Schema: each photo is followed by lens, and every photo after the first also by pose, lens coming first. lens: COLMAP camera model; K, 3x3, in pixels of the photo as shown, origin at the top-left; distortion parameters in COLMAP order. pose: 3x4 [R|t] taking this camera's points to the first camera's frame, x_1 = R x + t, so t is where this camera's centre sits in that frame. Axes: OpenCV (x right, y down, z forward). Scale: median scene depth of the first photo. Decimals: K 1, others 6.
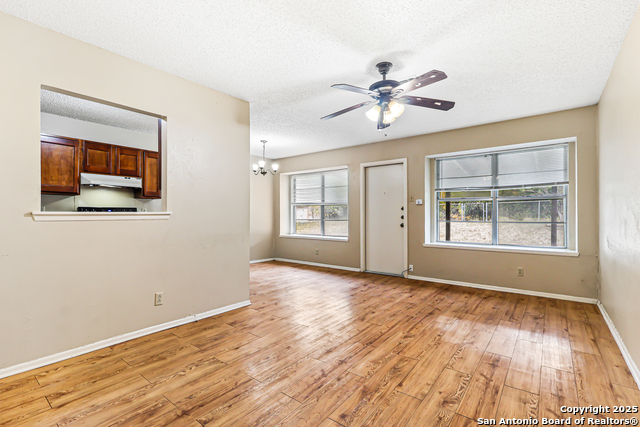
lens RADIAL K [[299.2, 0, 319.4], [0, 299.2, 212.3], [0, 0, 1]] dist [-0.007838, 0.002328]
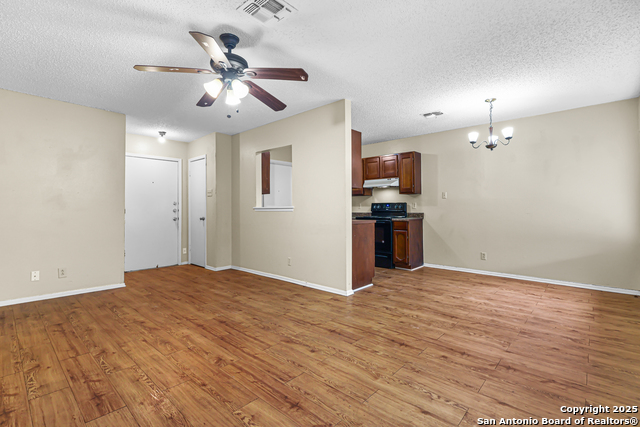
lens RADIAL K [[299.2, 0, 319.1], [0, 299.2, 209.9], [0, 0, 1]] dist [-0.007838, 0.002328]
pose [[-0.083637, 0.001610, -0.996495, 0.922040], [0.011287, 0.999936, 0.000669, 0.013740], [0.996432, -0.011191, -0.083649, 1.155368]]
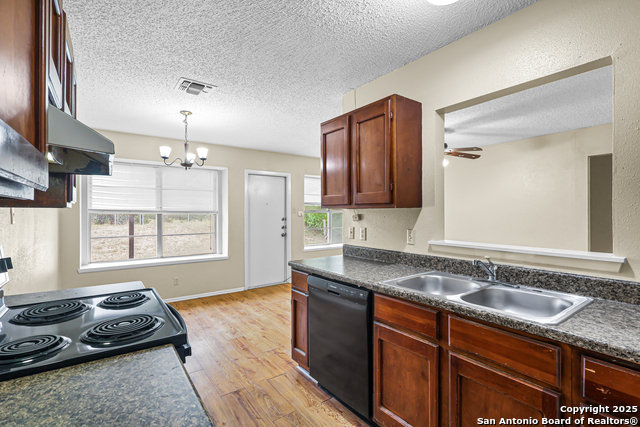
lens RADIAL K [[299.2, 0, 318.8], [0, 299.2, 213.9], [0, 0, 1]] dist [-0.007838, 0.002328]
pose [[0.287653, -0.005114, 0.957721, -1.210422], [-0.002506, 0.999978, 0.006093, -0.065305], [-0.957731, -0.004153, 0.287634, 0.990657]]
